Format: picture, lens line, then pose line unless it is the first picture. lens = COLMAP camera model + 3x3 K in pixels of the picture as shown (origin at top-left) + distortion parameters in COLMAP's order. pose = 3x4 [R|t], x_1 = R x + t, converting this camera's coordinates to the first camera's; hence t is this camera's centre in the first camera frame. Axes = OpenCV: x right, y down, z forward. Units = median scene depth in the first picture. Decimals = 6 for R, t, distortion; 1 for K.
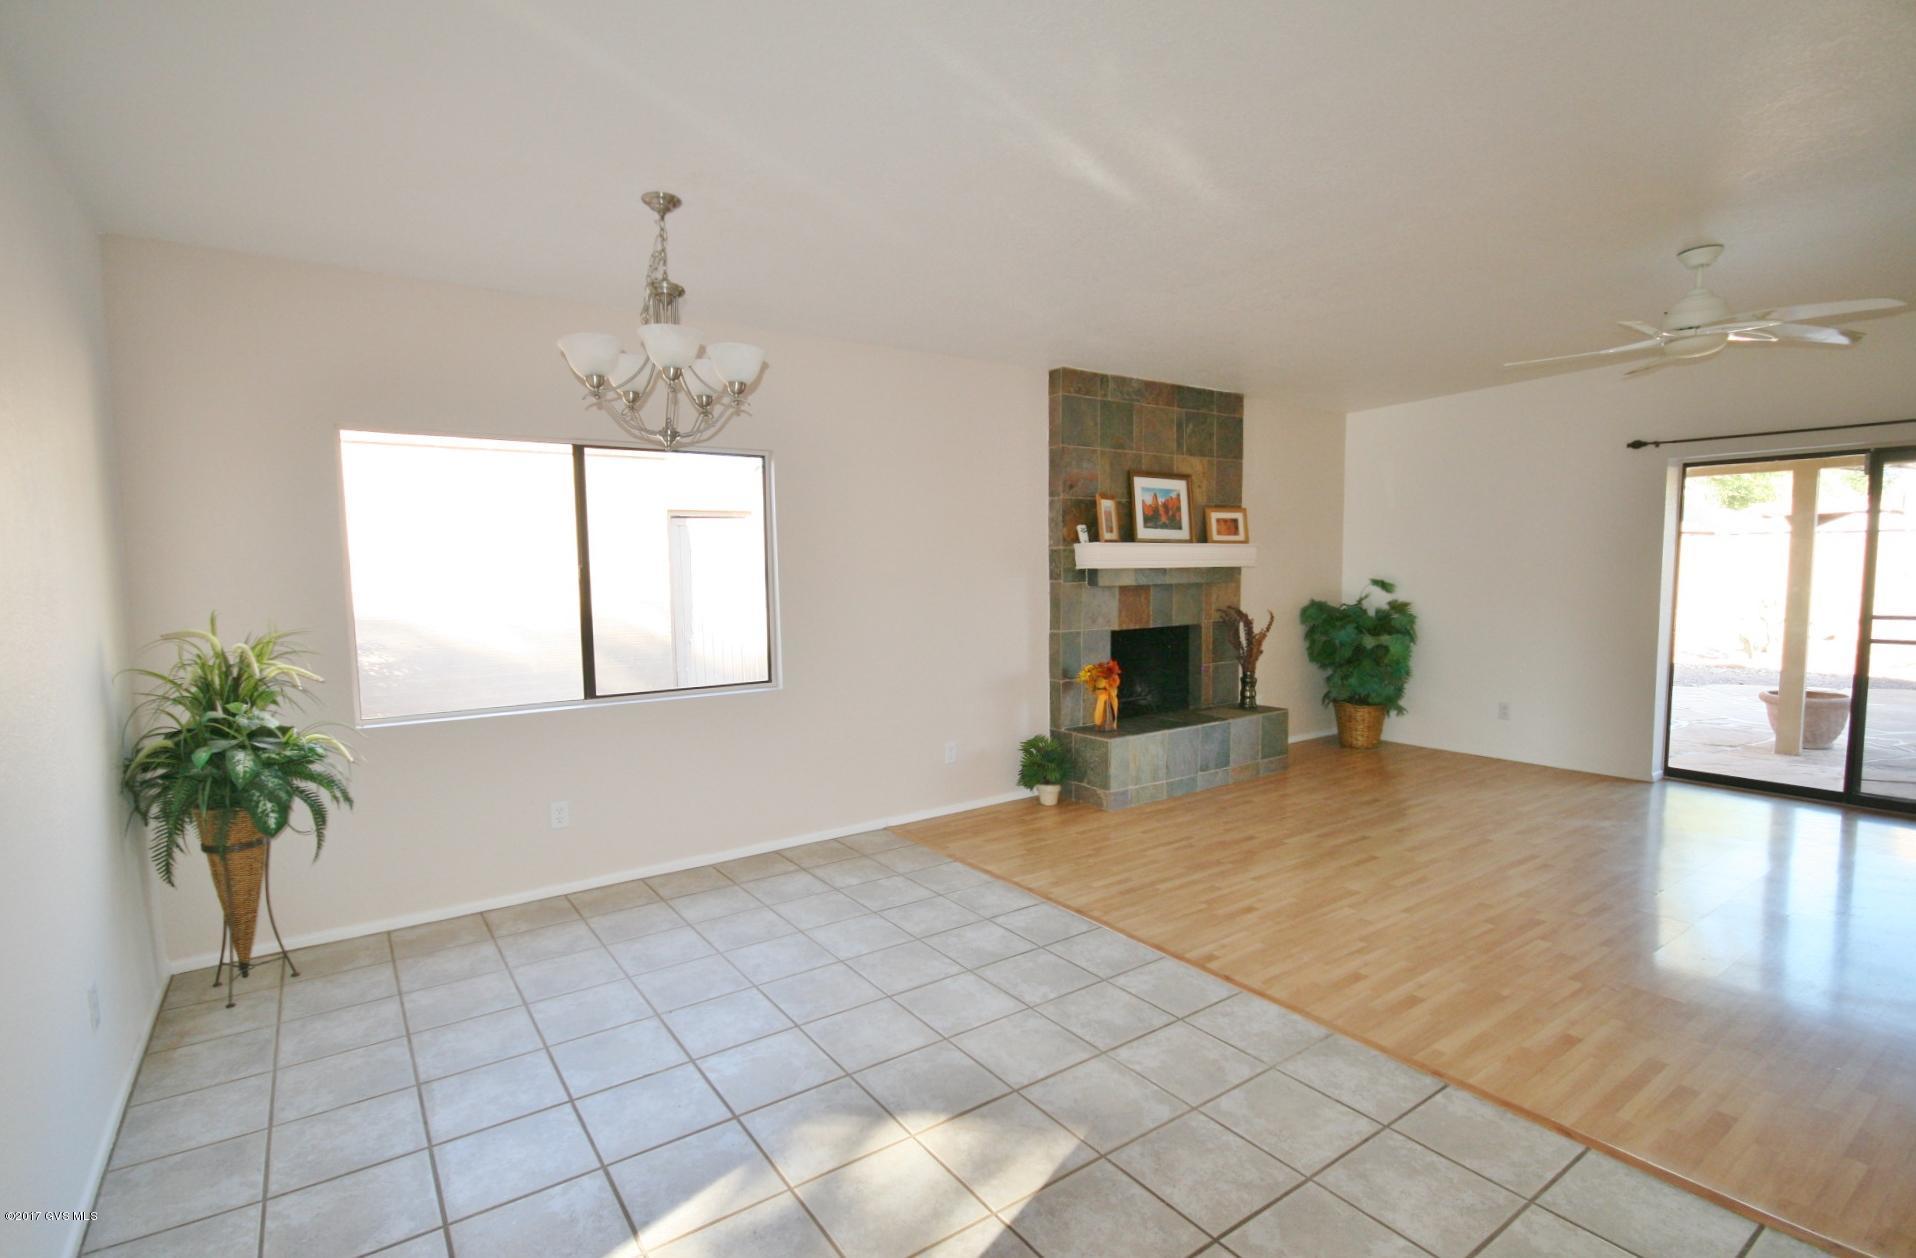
lens RADIAL K [[904.1, 0, 942.2], [0, 904.1, 627.8], [0, 0, 1]] dist [-0.009334, -0.000757]
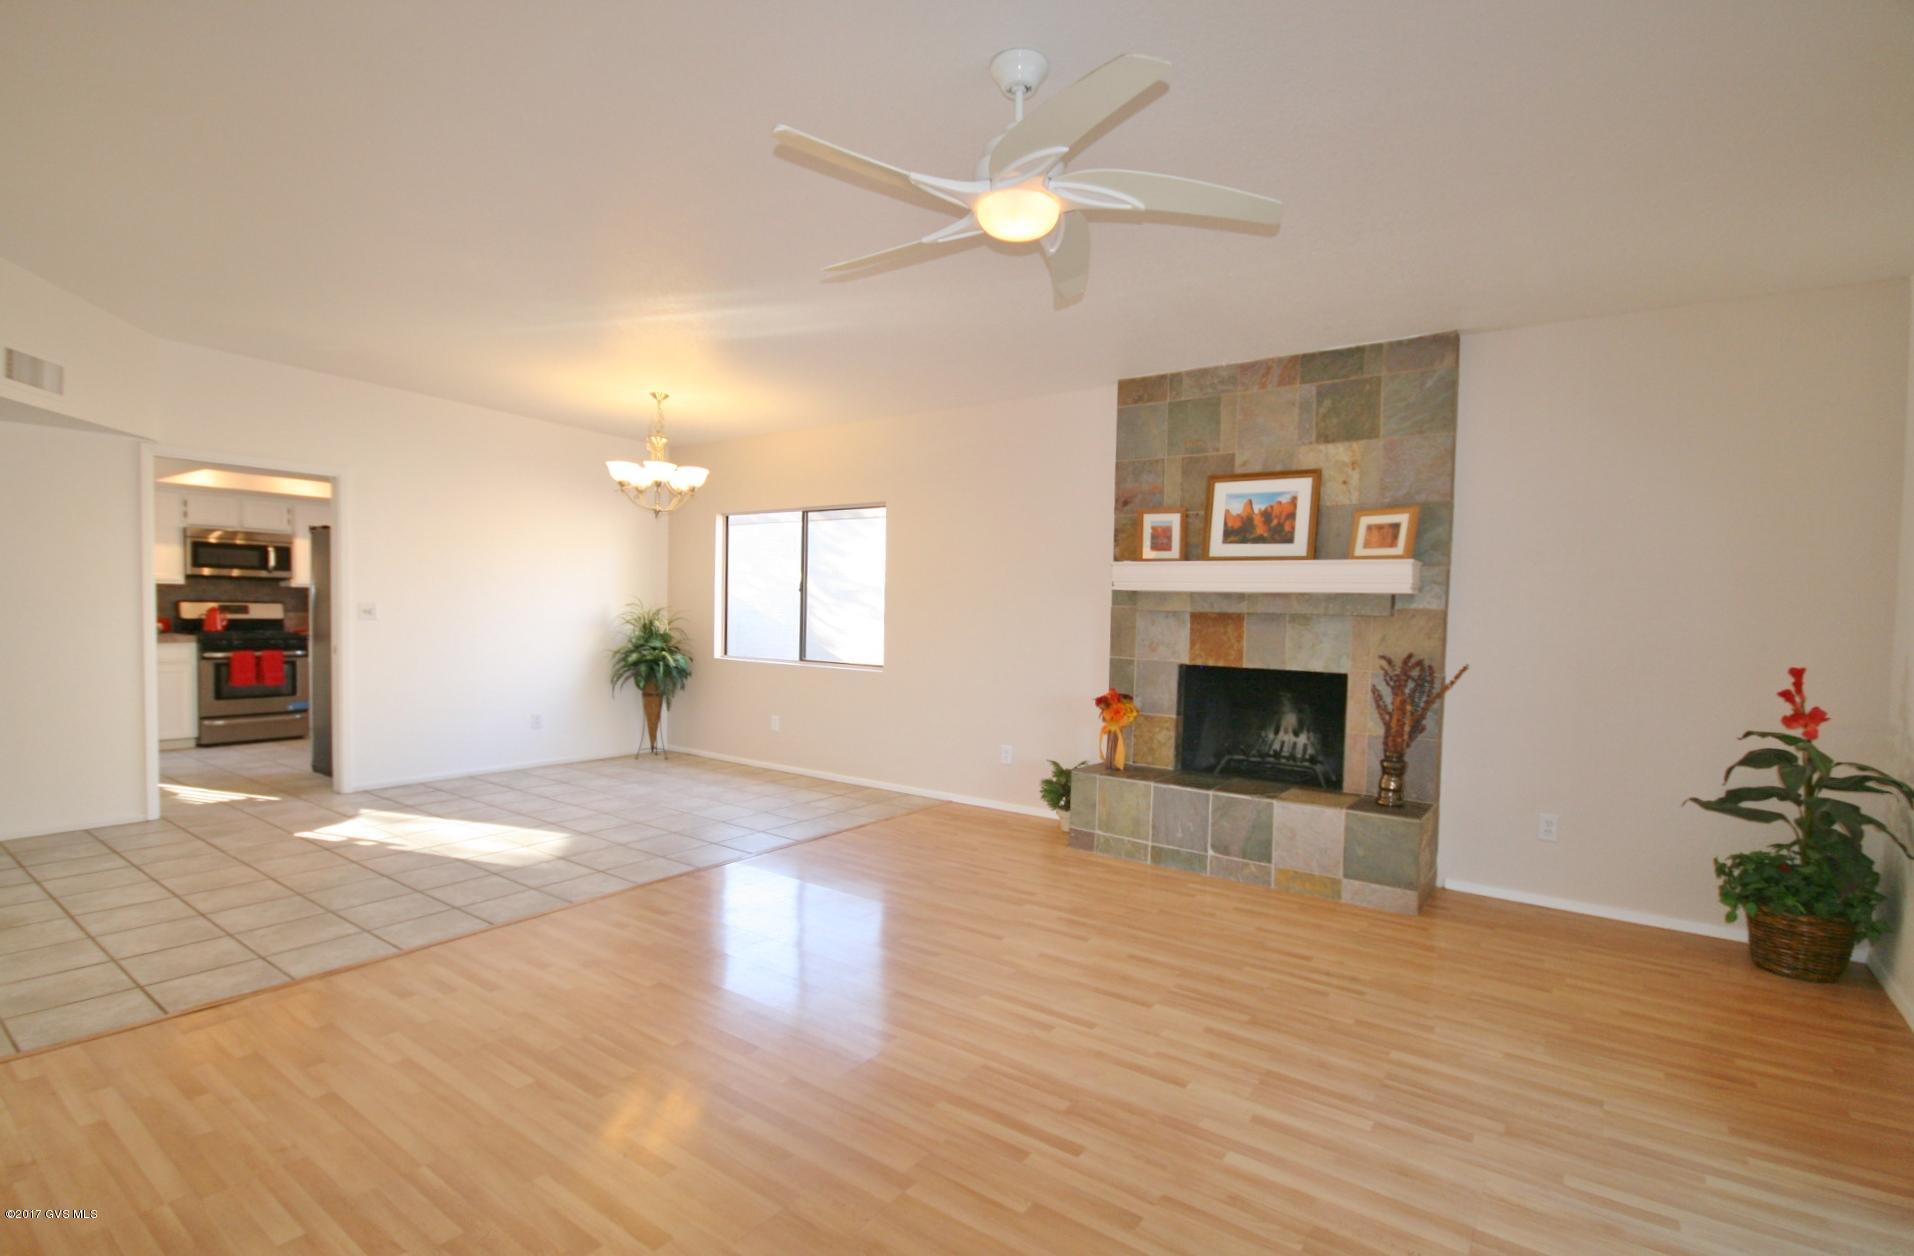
lens RADIAL K [[903.1, 0, 953.2], [0, 903.1, 632.4], [0, 0, 1]] dist [-0.009334, -0.000757]
pose [[0.329021, 0.047834, -0.943110, 1.132949], [-0.092056, 0.995584, 0.018380, -0.027847], [0.939825, 0.080771, 0.331971, 0.621750]]
